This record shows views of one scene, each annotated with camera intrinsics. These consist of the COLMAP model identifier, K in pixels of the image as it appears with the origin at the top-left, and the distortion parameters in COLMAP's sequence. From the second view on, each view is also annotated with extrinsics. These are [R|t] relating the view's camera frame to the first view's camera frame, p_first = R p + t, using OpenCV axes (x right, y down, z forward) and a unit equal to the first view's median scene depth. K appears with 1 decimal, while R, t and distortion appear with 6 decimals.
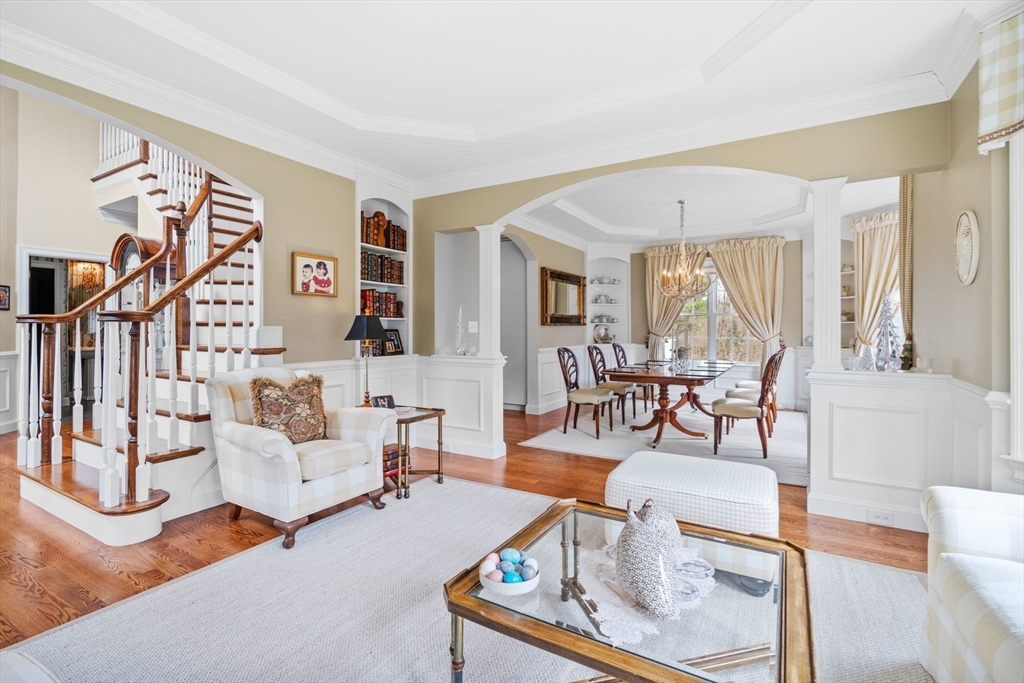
lens RADIAL K [[468.3, 0, 510.7], [0, 468.3, 338.3], [0, 0, 1]] dist [-0.000330, 0.000426]
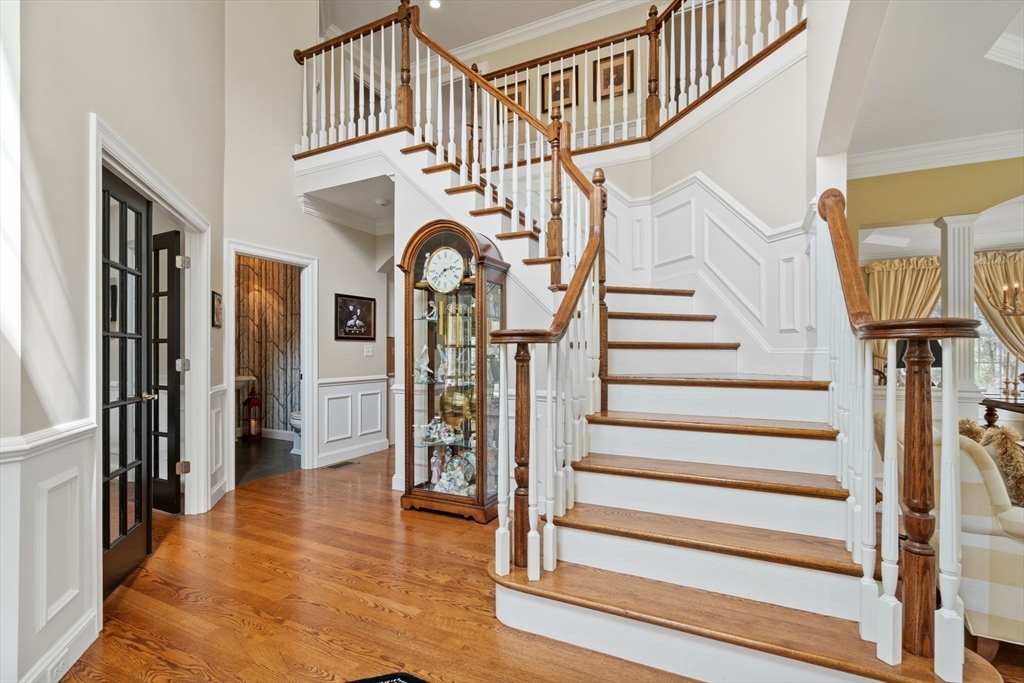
lens RADIAL K [[462.6, 0, 512.8], [0, 462.6, 369.9], [0, 0, 1]] dist [-0.000509, 0.000106]
pose [[0.997300, -0.003156, 0.073368, -0.487551], [0.001477, 0.999736, 0.022921, -0.006341], [-0.073421, -0.022751, 0.997042, 0.175021]]
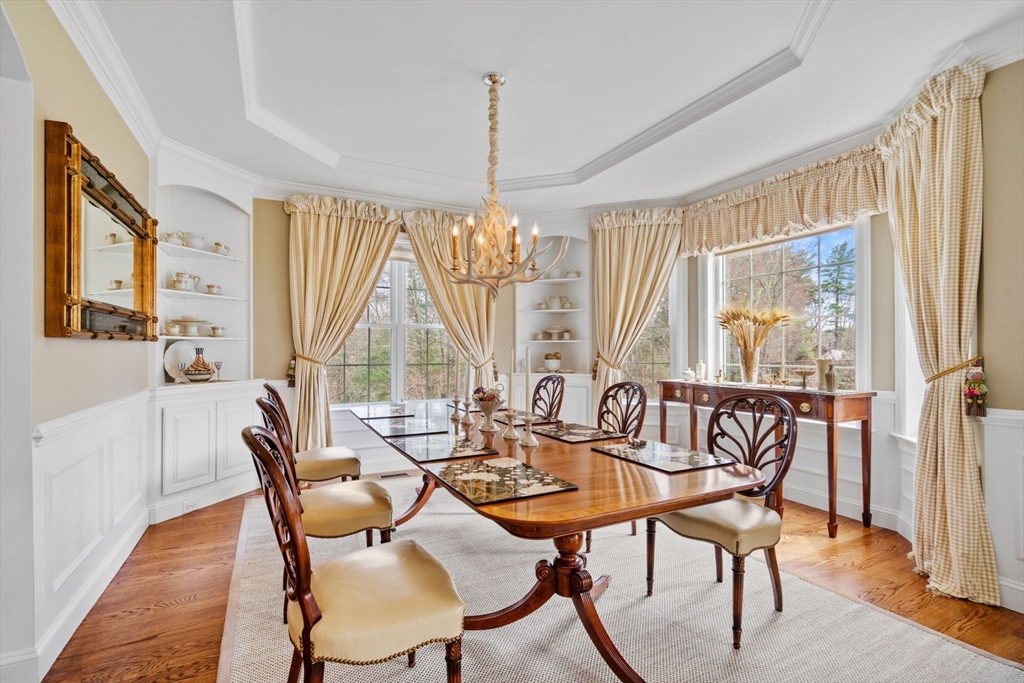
lens RADIAL K [[464.3, 0, 508.0], [0, 464.3, 344.9], [0, 0, 1]] dist [0.000383, 0.000268]
pose [[0.537691, 0.008702, 0.843097, -0.013326], [0.018783, 0.999575, -0.022295, -0.010068], [-0.842933, 0.027824, 0.537299, 0.561995]]
